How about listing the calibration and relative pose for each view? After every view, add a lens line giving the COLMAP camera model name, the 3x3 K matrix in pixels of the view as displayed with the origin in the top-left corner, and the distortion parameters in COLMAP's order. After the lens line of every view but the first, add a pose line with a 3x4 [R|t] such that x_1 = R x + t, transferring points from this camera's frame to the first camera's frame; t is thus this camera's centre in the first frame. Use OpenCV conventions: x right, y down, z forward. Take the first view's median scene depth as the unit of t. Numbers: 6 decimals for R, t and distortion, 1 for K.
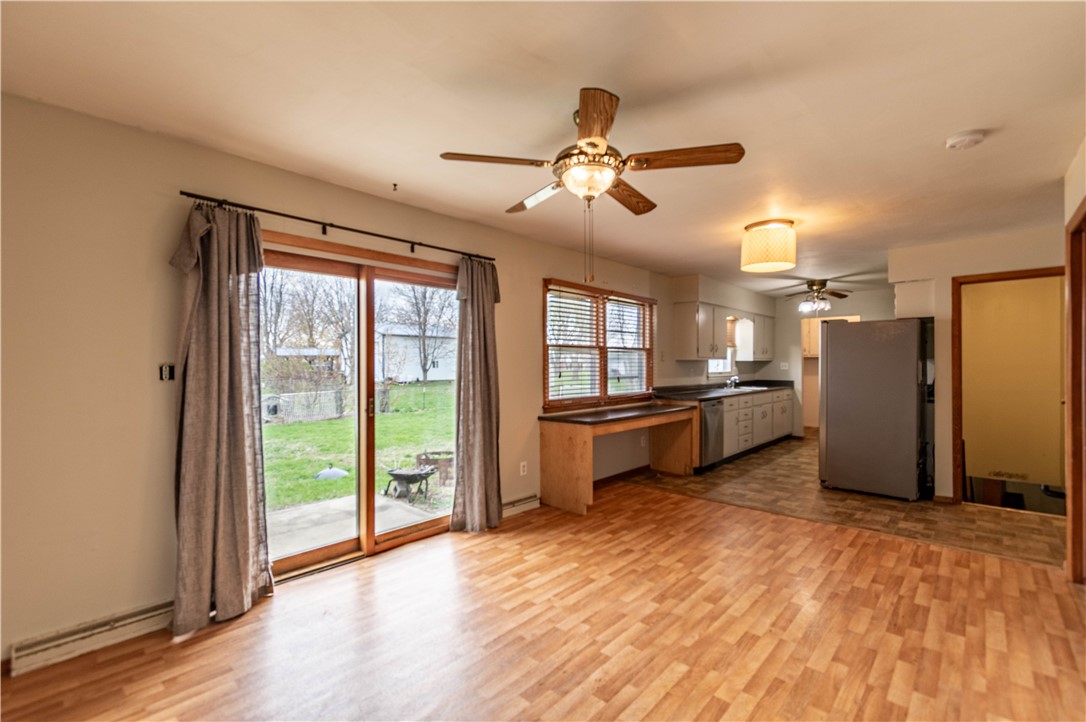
lens RADIAL K [[471.8, 0, 541.7], [0, 471.8, 325.6], [0, 0, 1]] dist [-0.000749, 0.000095]
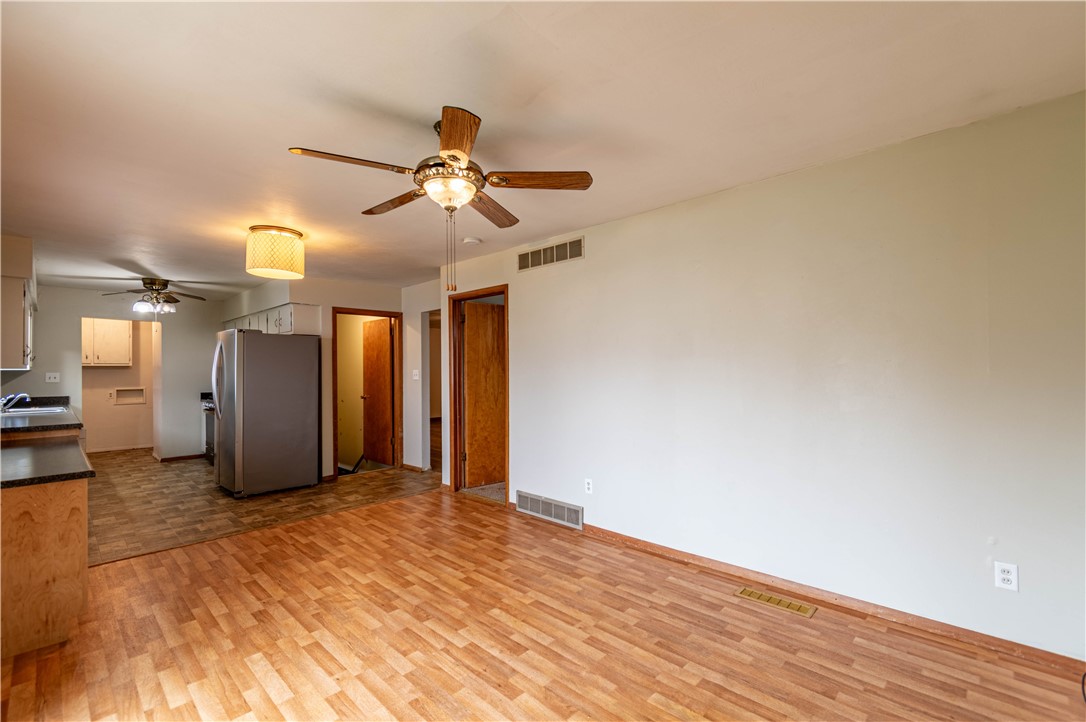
lens RADIAL K [[484.9, 0, 543.0], [0, 484.9, 361.0], [0, 0, 1]] dist [0.008212, 0.000224]
pose [[0.011957, 0.020218, 0.999724, -0.630881], [-0.075592, 0.996953, -0.019258, 0.039757], [-0.997067, -0.075341, 0.013449, 0.553628]]
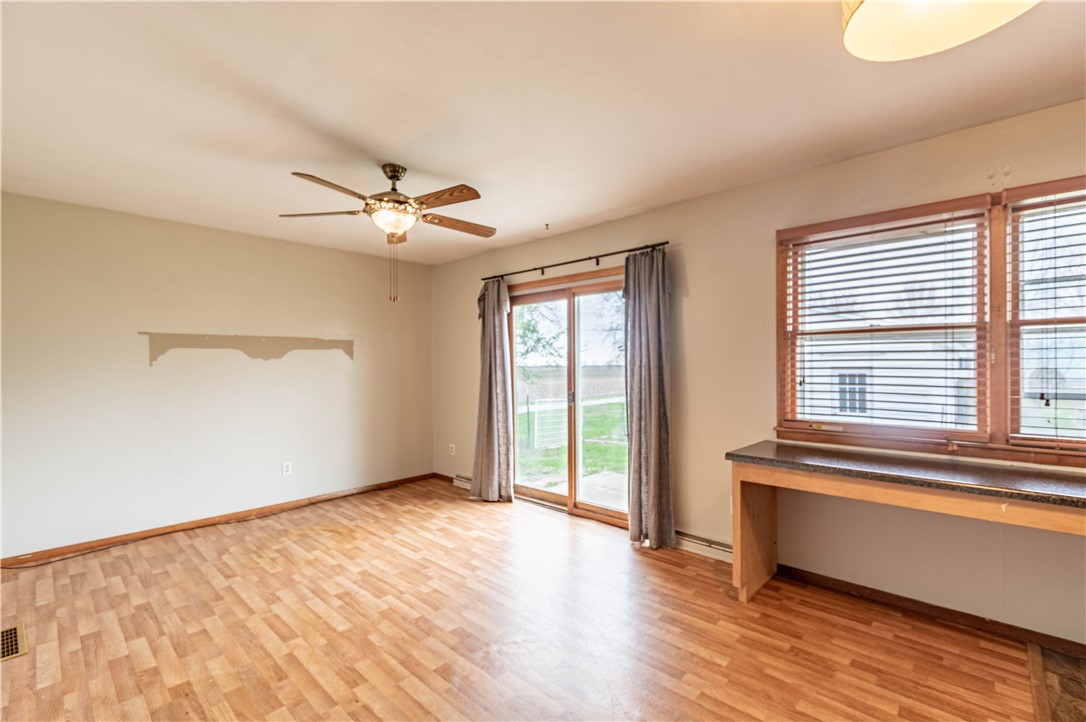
lens RADIAL K [[452.8, 0, 543.0], [0, 452.8, 361.0], [0, 0, 1]] dist [0.007698, 0.000377]
pose [[0.016620, -0.005563, -0.999846, 0.884843], [0.090797, 0.995861, -0.004031, 0.067822], [0.995731, -0.090716, 0.017056, 0.942798]]
